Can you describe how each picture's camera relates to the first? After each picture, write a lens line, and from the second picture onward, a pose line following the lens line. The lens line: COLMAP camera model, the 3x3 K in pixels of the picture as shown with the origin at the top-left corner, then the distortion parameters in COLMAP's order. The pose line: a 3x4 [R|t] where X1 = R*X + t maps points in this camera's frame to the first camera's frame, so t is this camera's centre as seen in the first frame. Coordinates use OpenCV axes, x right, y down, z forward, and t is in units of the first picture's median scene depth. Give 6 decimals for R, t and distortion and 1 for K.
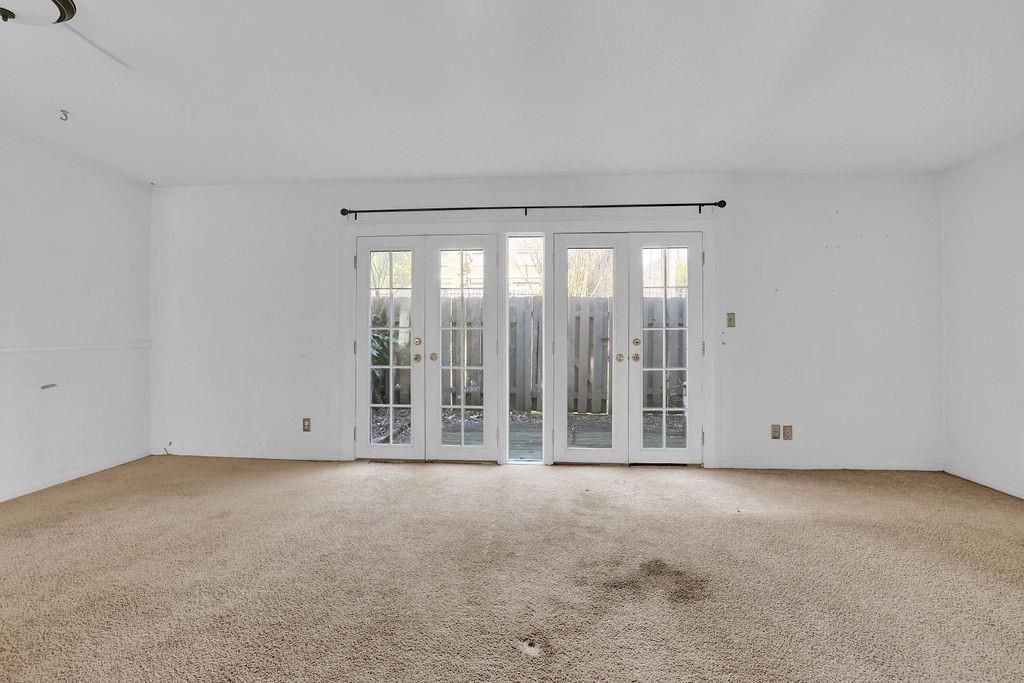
lens RADIAL K [[442.3, 0, 528.1], [0, 442.3, 332.4], [0, 0, 1]] dist [-0.033519, 0.007671]
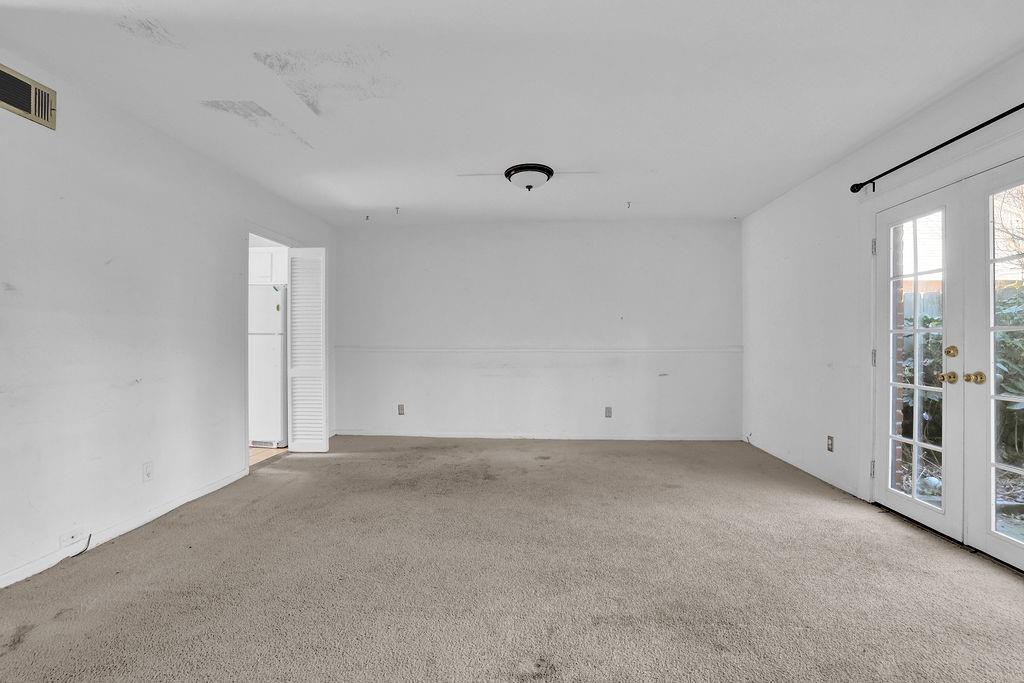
lens RADIAL K [[442.3, 0, 511.8], [0, 442.3, 342.1], [0, 0, 1]] dist [-0.033519, 0.007671]
pose [[-0.011957, -0.000982, -0.999928, 0.382874], [0.006630, 0.999977, -0.001061, 0.003943], [0.999907, -0.006642, -0.011951, 0.383903]]
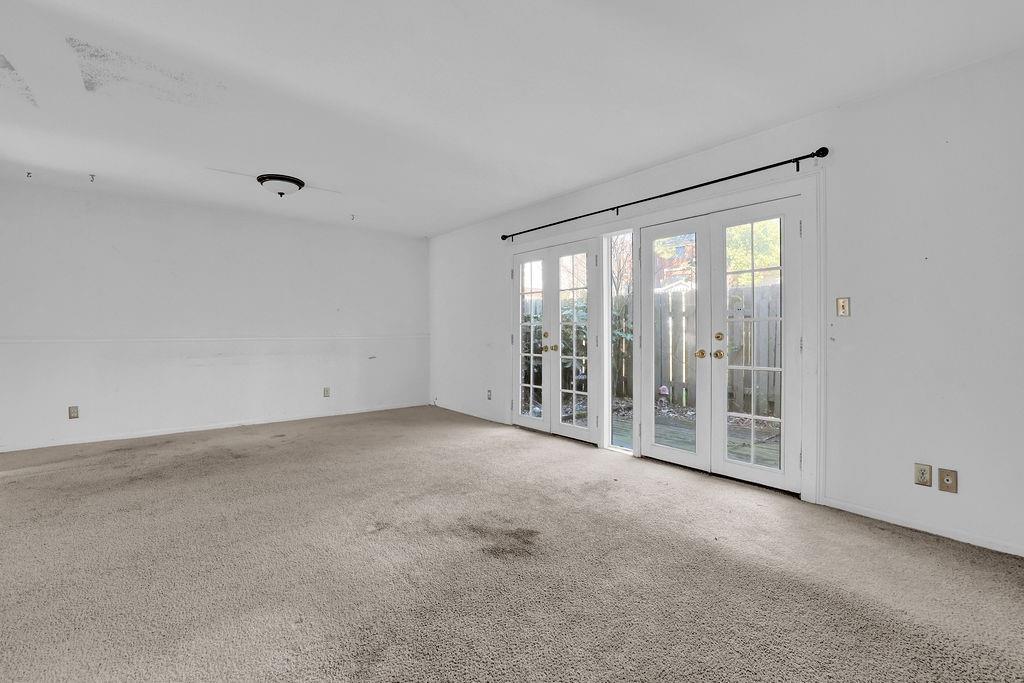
lens RADIAL K [[442.3, 0, 531.6], [0, 442.3, 331.9], [0, 0, 1]] dist [-0.033519, 0.007671]
pose [[0.697520, -0.000370, -0.716566, 0.607984], [0.006786, 0.999958, 0.006089, 0.004603], [0.716533, -0.009110, 0.697493, 0.123242]]
